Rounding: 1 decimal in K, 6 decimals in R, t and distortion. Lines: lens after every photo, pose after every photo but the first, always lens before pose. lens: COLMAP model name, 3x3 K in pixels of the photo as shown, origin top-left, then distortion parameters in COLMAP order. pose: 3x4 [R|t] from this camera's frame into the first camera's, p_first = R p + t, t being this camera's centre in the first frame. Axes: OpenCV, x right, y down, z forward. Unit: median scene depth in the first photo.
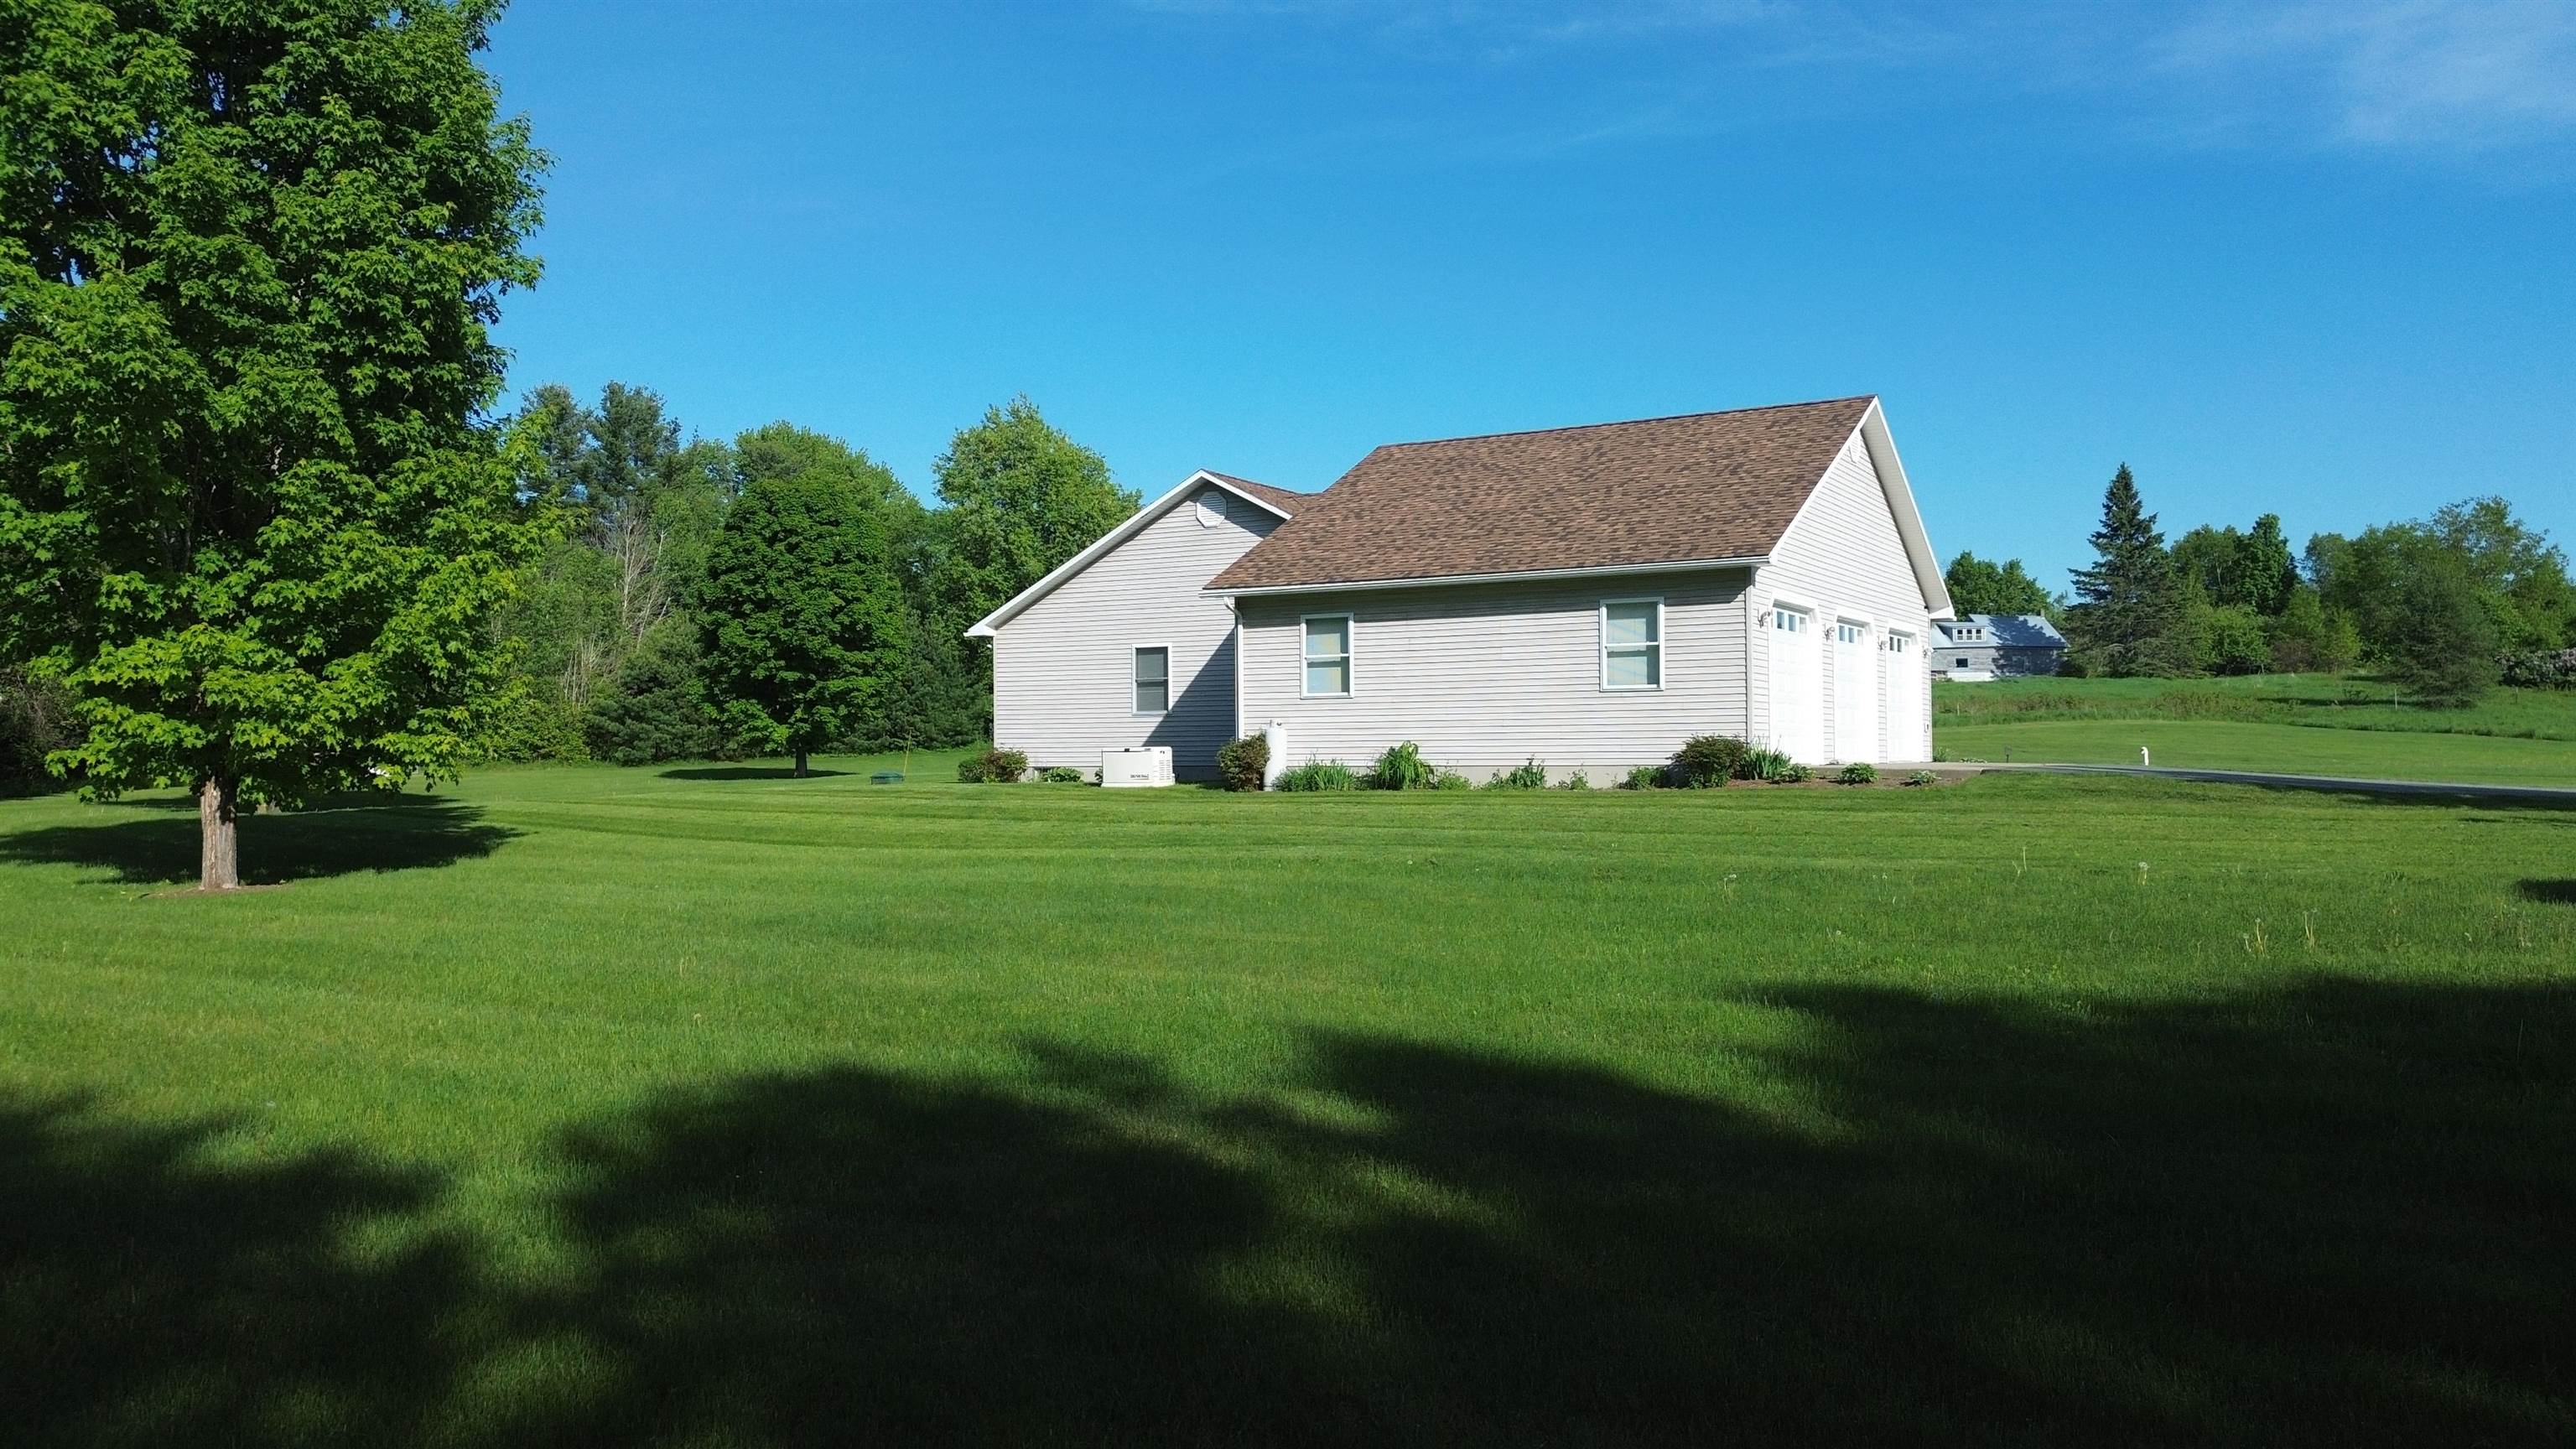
lens RADIAL K [[1820.8, 0, 1282.7], [0, 1820.8, 721.5], [0, 0, 1]] dist [0.060018, -0.041279]
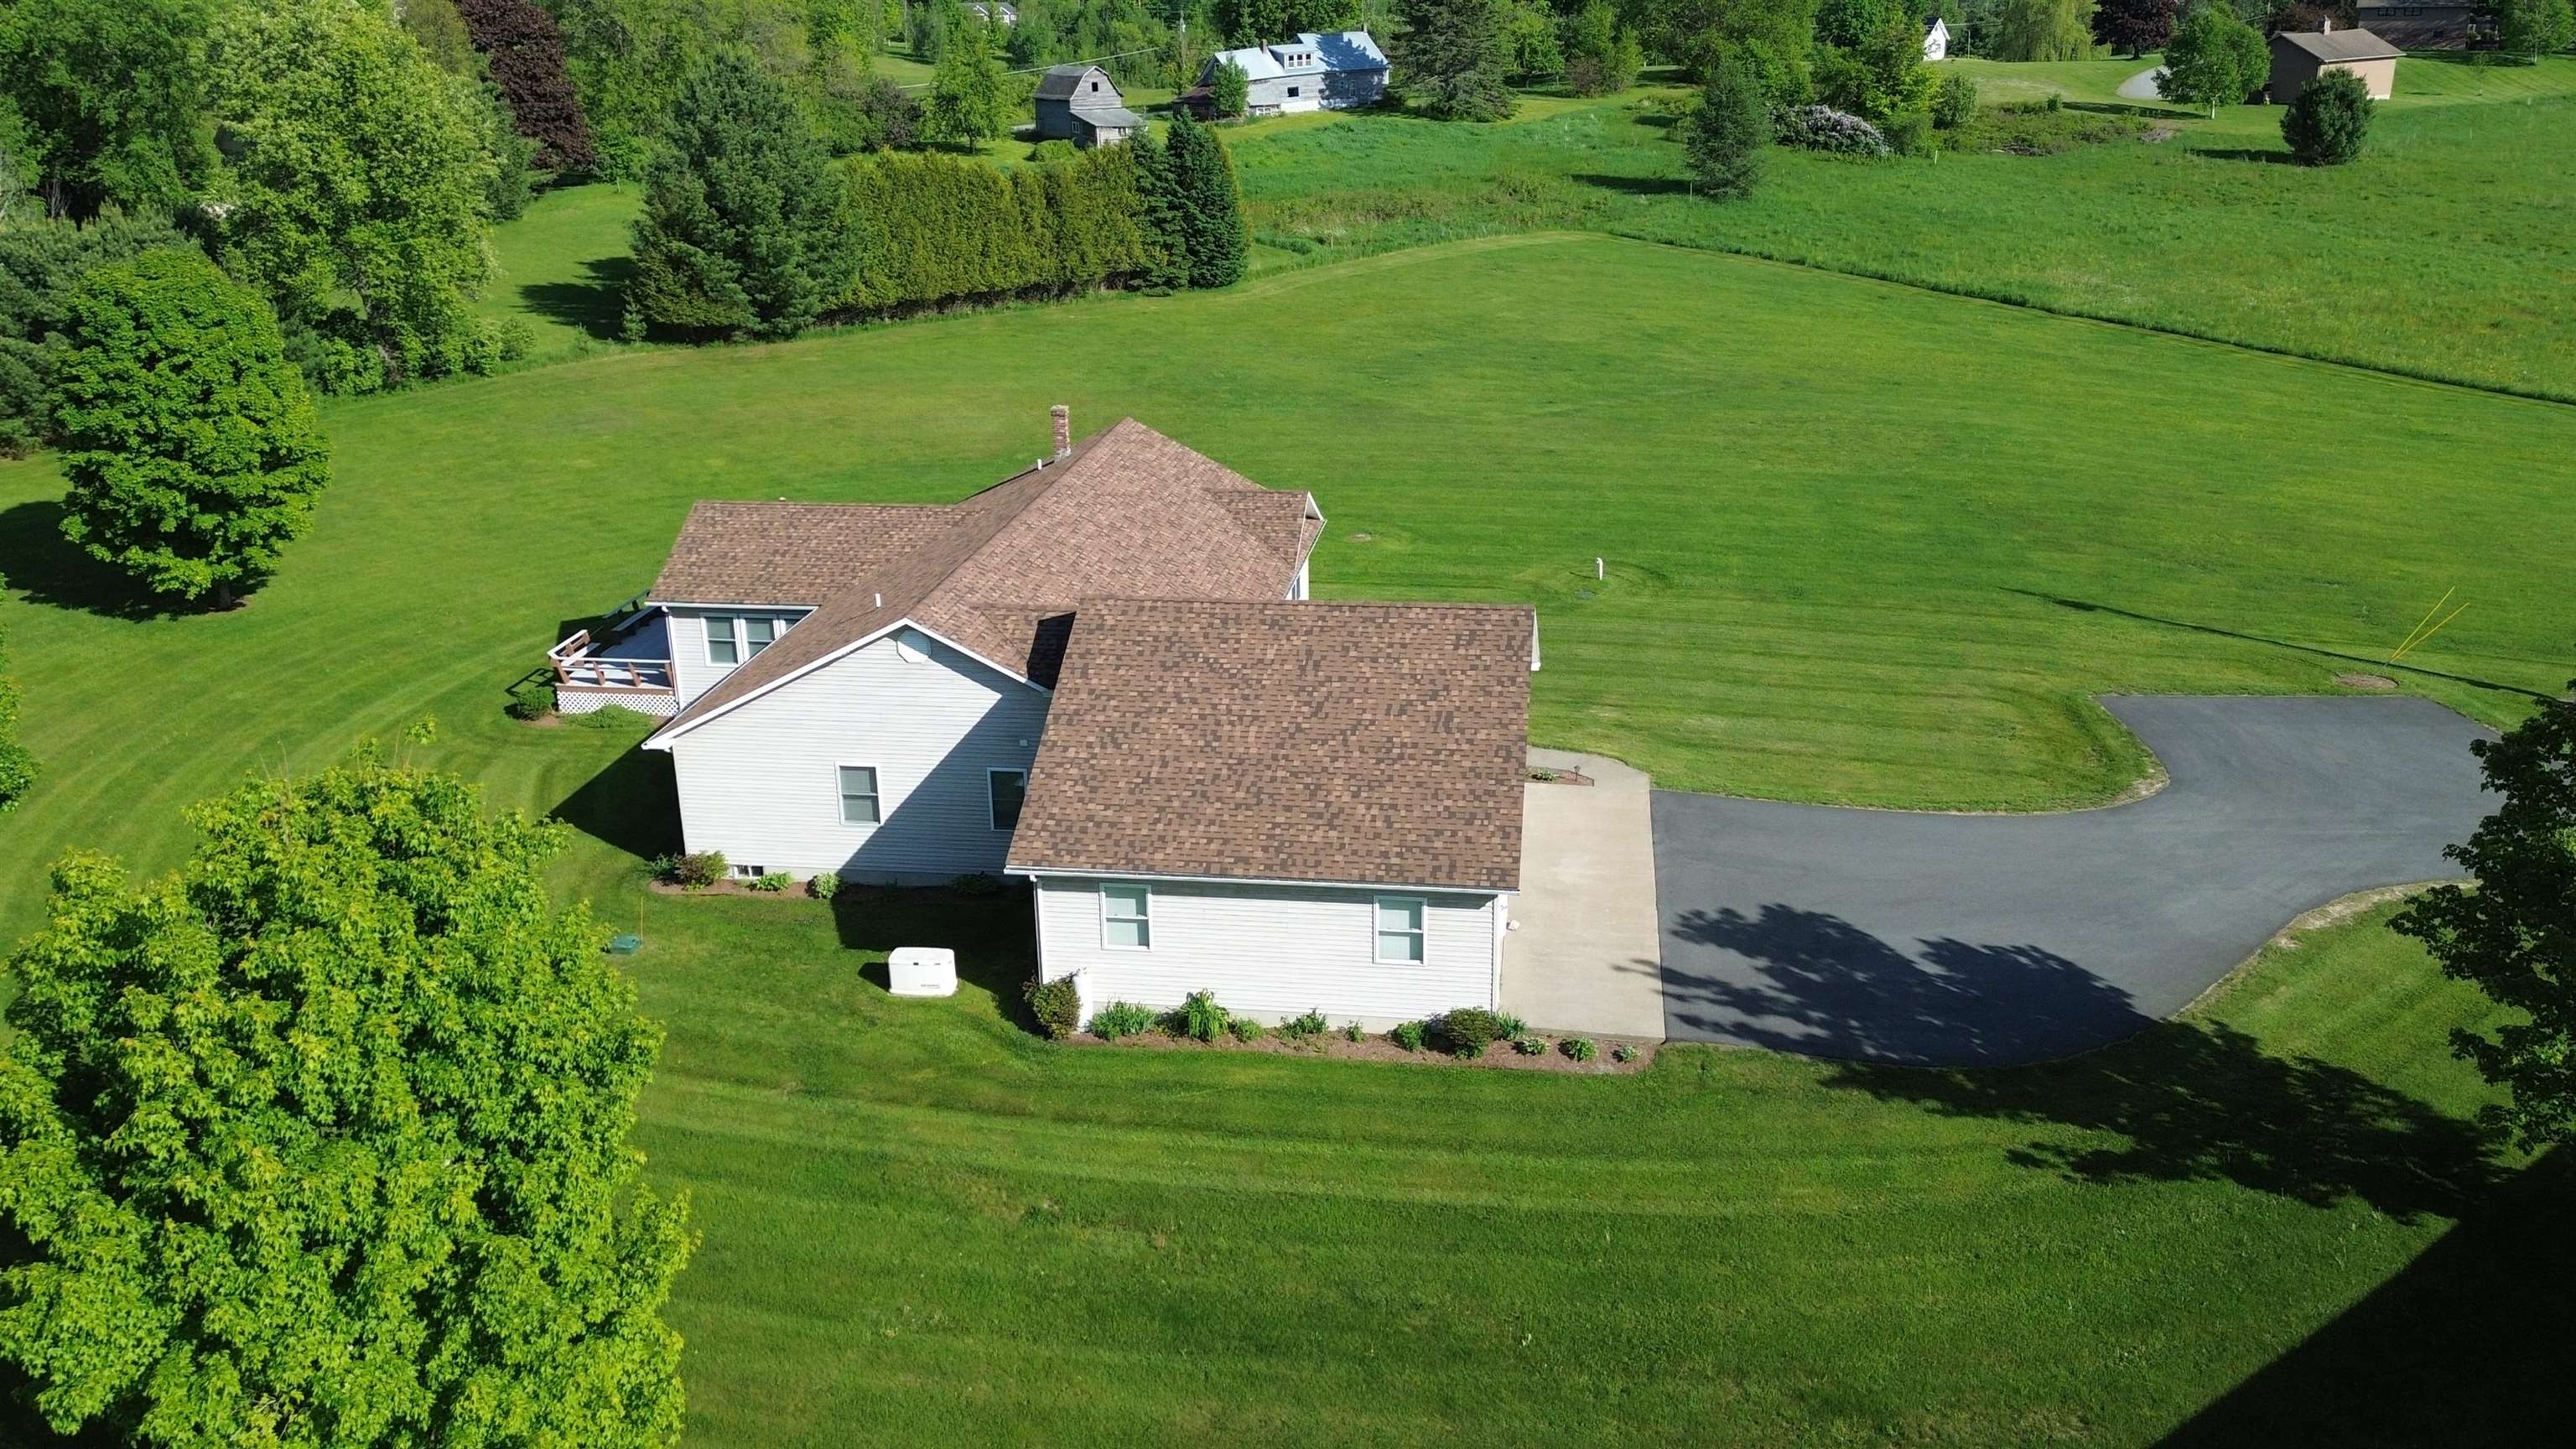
lens RADIAL K [[1914.6, 0, 1292.6], [0, 1914.6, 727.1], [0, 0, 1]] dist [0.046470, -0.033960]
pose [[0.934066, -0.119514, 0.336506, -0.197052], [0.010251, 0.950918, 0.309274, -0.382274], [-0.356952, -0.285433, 0.889445, -0.058867]]
